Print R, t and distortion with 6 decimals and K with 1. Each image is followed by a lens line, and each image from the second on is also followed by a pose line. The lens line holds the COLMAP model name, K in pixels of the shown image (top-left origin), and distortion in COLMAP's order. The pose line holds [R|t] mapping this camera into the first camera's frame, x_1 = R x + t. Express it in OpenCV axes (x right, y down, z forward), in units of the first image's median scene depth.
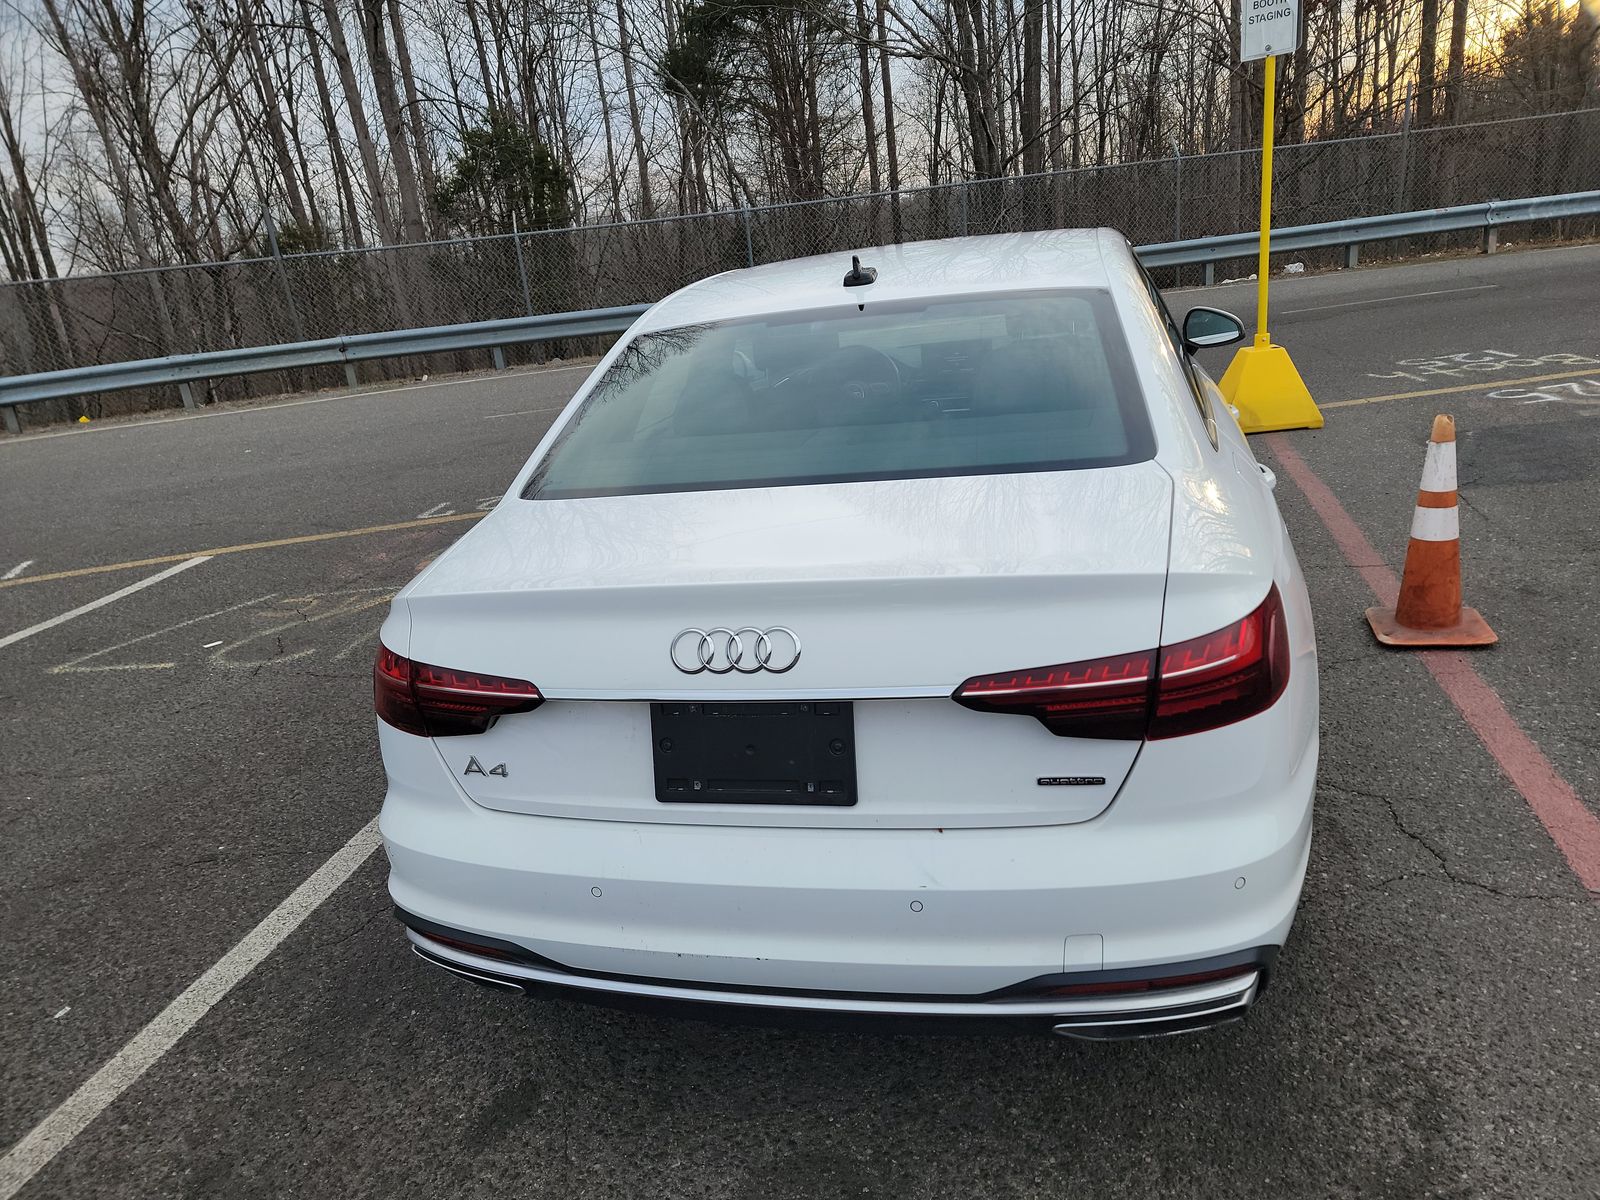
lens RADIAL K [[1092.7, 0, 825.4], [0, 1092.7, 598.4], [0, 0, 1]] dist [0.096508, -0.078507]
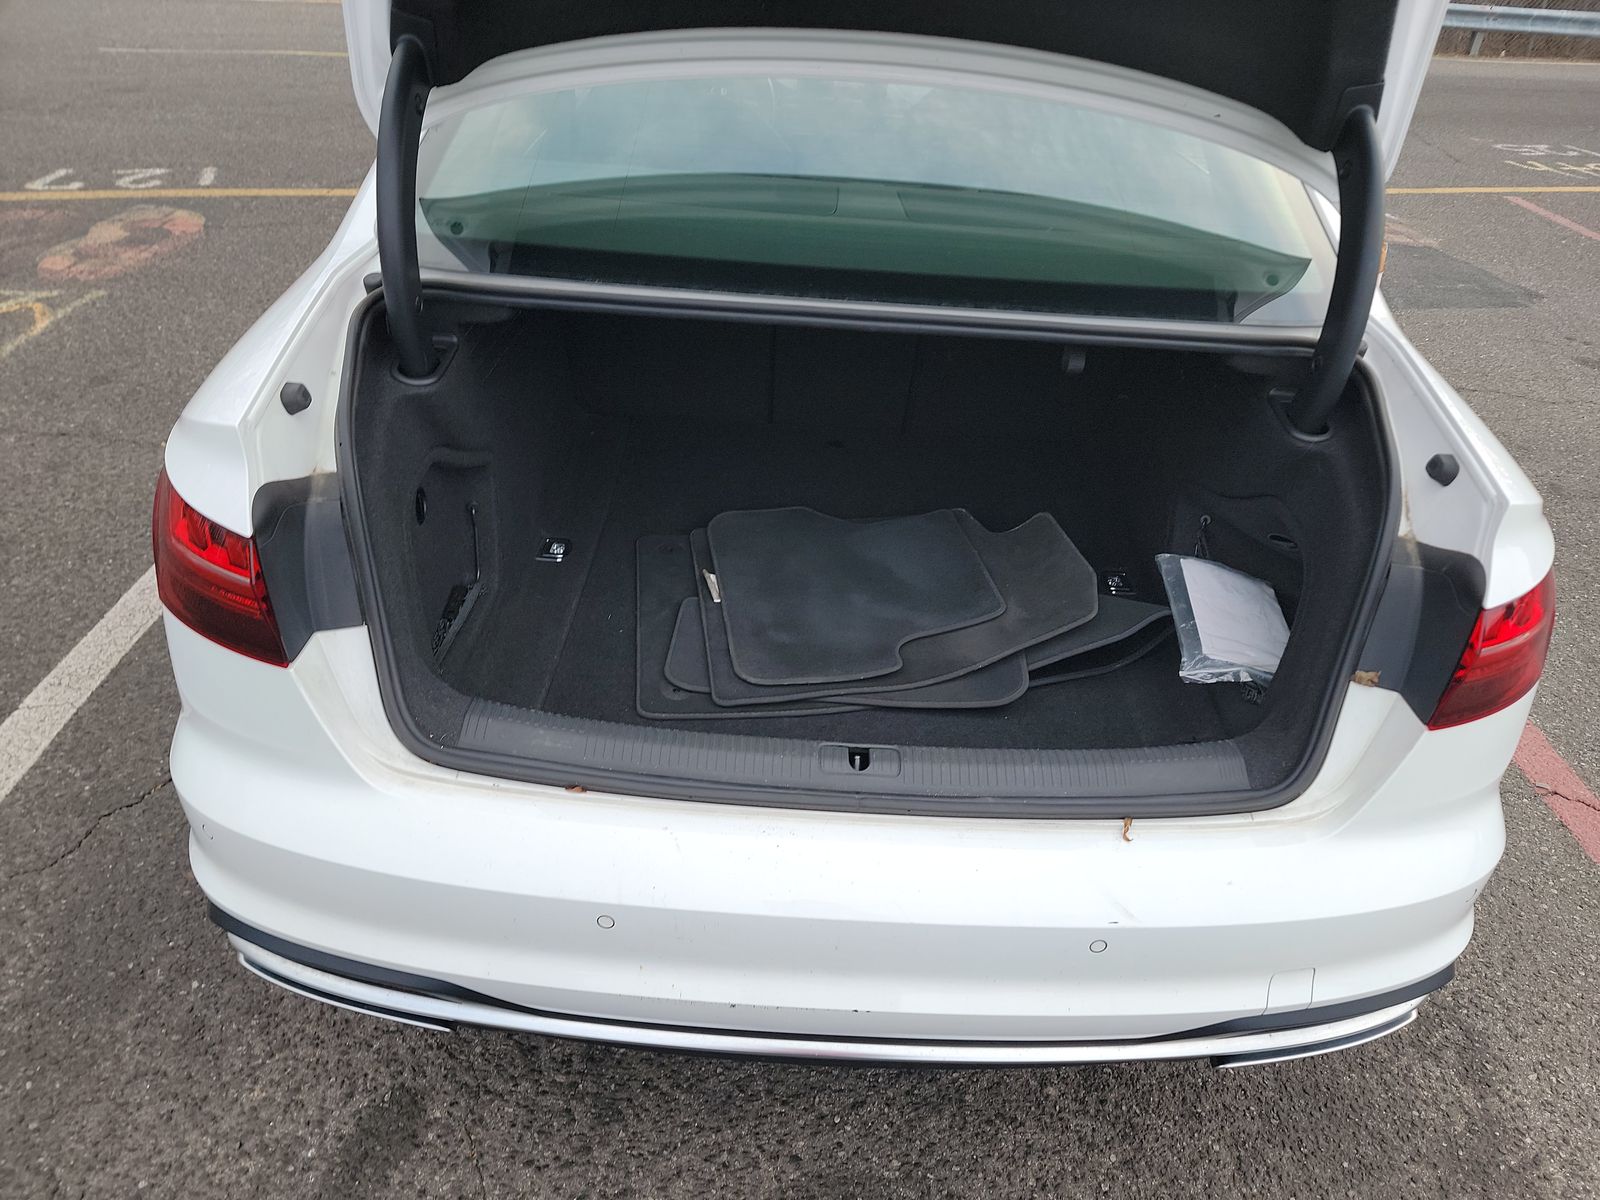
lens RADIAL K [[1092.7, 0, 825.4], [0, 1092.7, 598.4], [0, 0, 1]] dist [0.096508, -0.078507]
pose [[0.956535, 0.028506, 0.290220, -0.236173], [-0.094134, 0.972116, 0.214775, -0.059869], [-0.276006, -0.232760, 0.932547, 0.340206]]
